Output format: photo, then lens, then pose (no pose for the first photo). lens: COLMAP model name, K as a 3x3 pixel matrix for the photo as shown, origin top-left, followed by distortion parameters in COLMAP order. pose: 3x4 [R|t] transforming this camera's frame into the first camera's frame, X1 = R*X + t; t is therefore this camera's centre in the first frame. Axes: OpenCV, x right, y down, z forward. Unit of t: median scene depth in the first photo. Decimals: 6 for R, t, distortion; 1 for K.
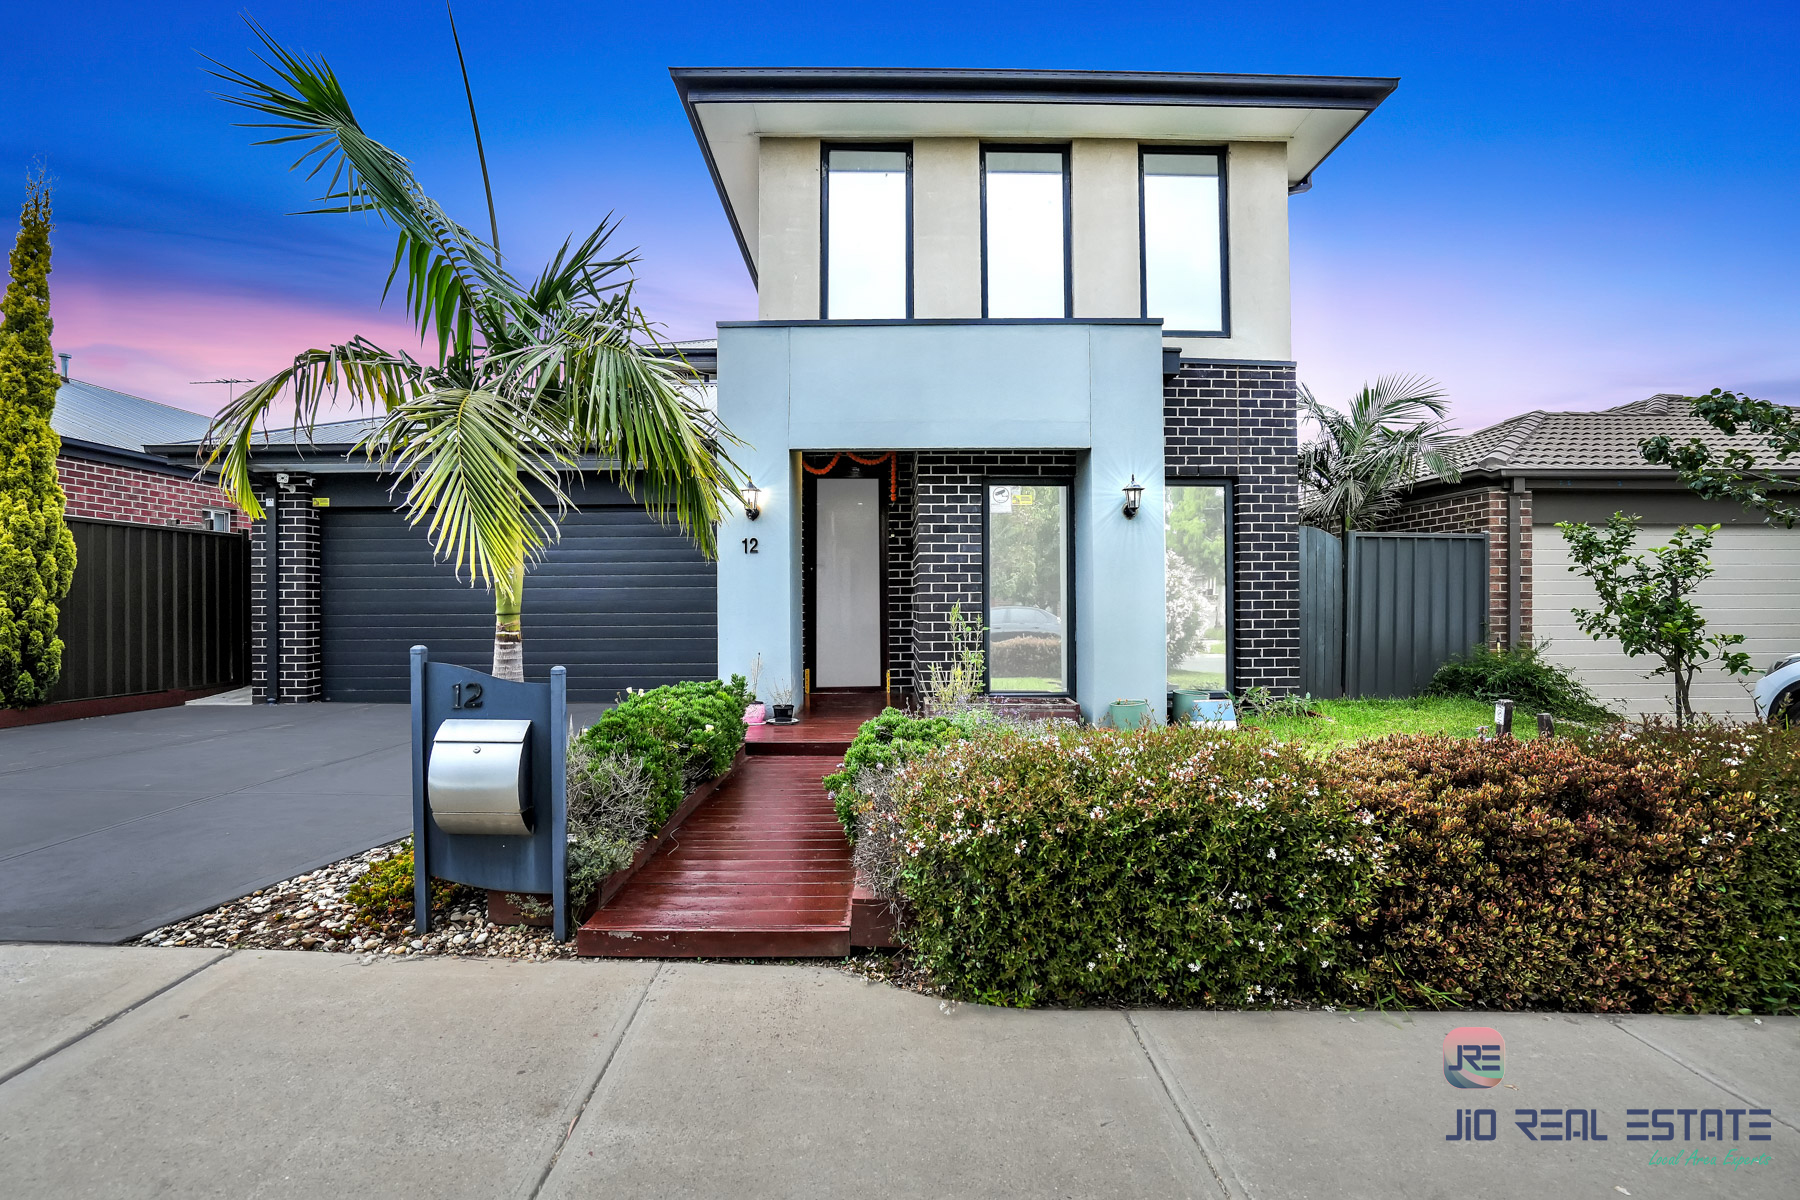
lens RADIAL K [[856.1, 0, 891.8], [0, 856.1, 602.3], [0, 0, 1]] dist [-0.030191, 0.007434]
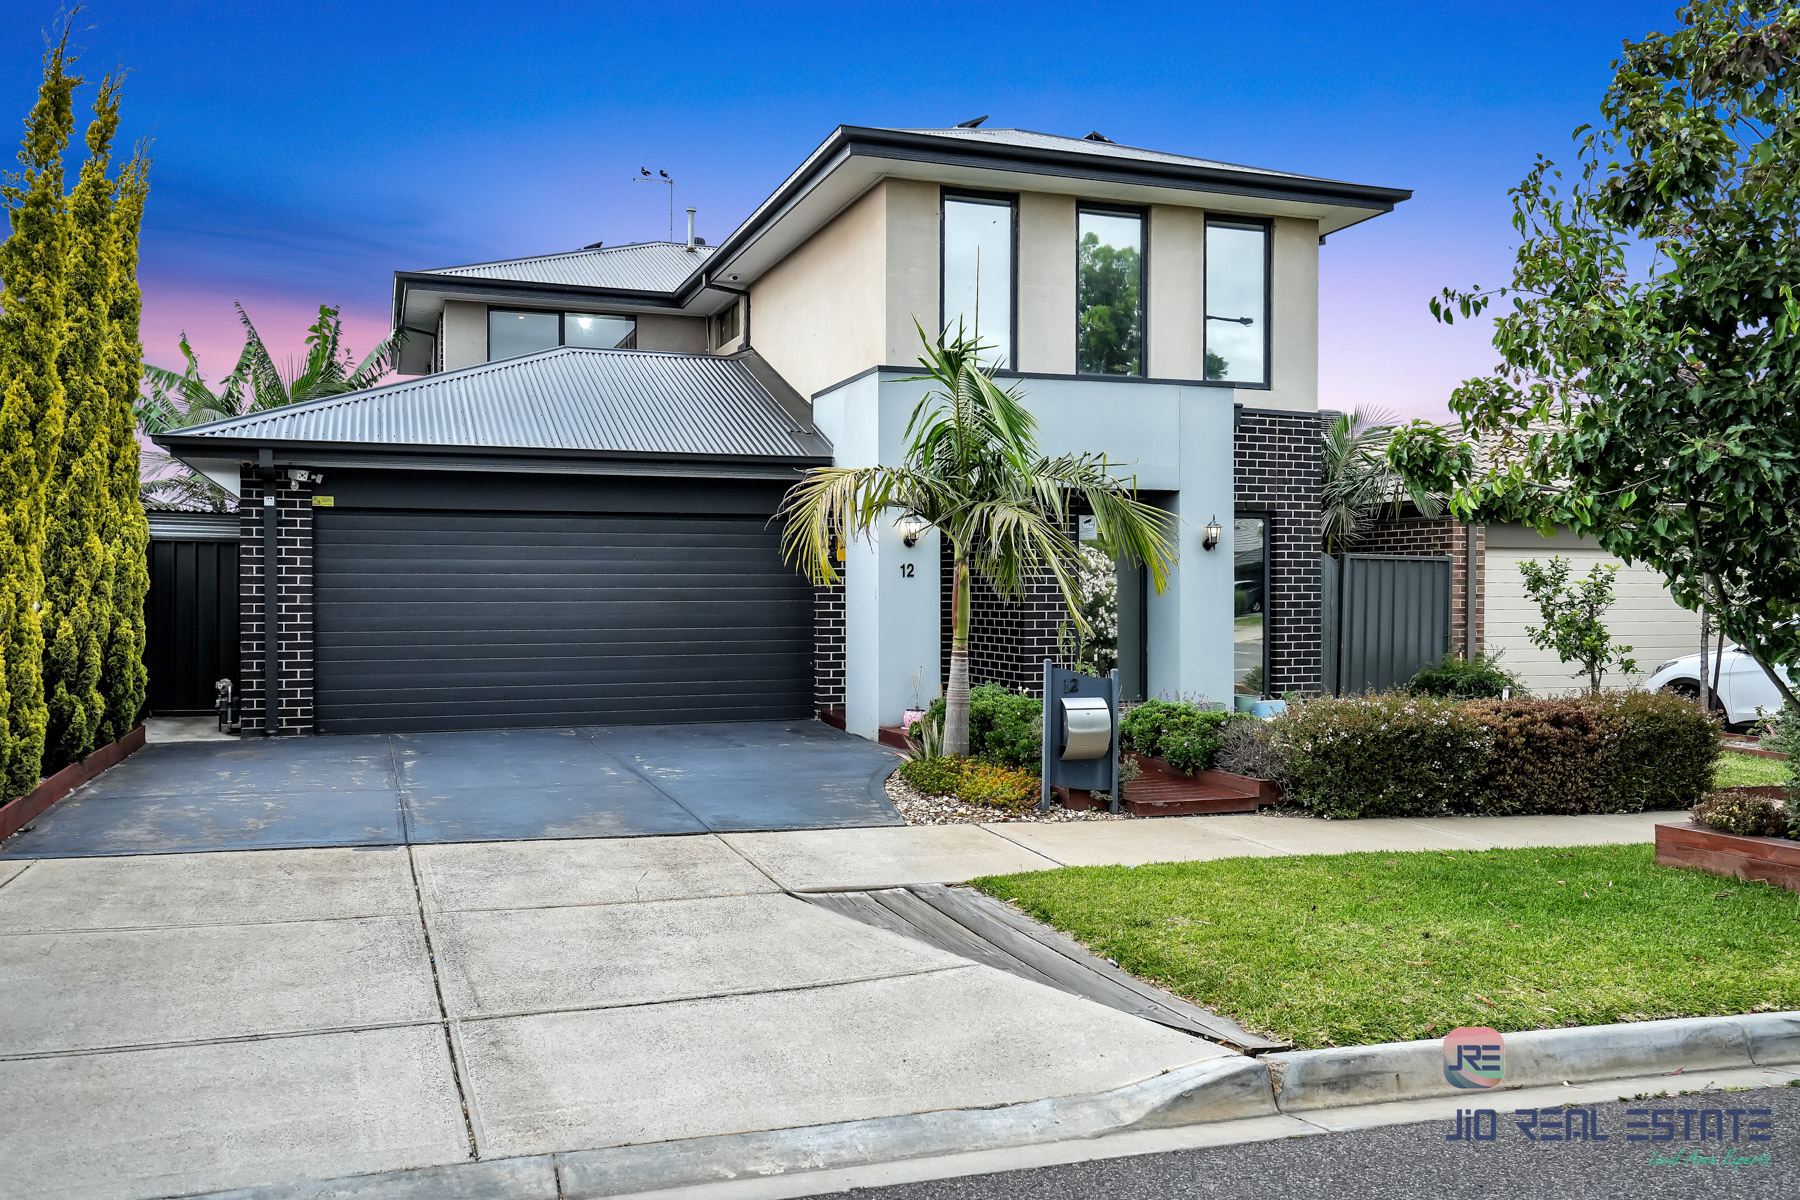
lens RADIAL K [[1483.2, 0, 897.8], [0, 1483.2, 599.9], [0, 0, 1]] dist [0.061137, -0.016661]
pose [[0.948045, 0.002374, 0.318129, -0.791588], [-0.004839, 0.999964, 0.006958, -0.041360], [-0.318101, -0.008136, 0.948022, -0.828956]]
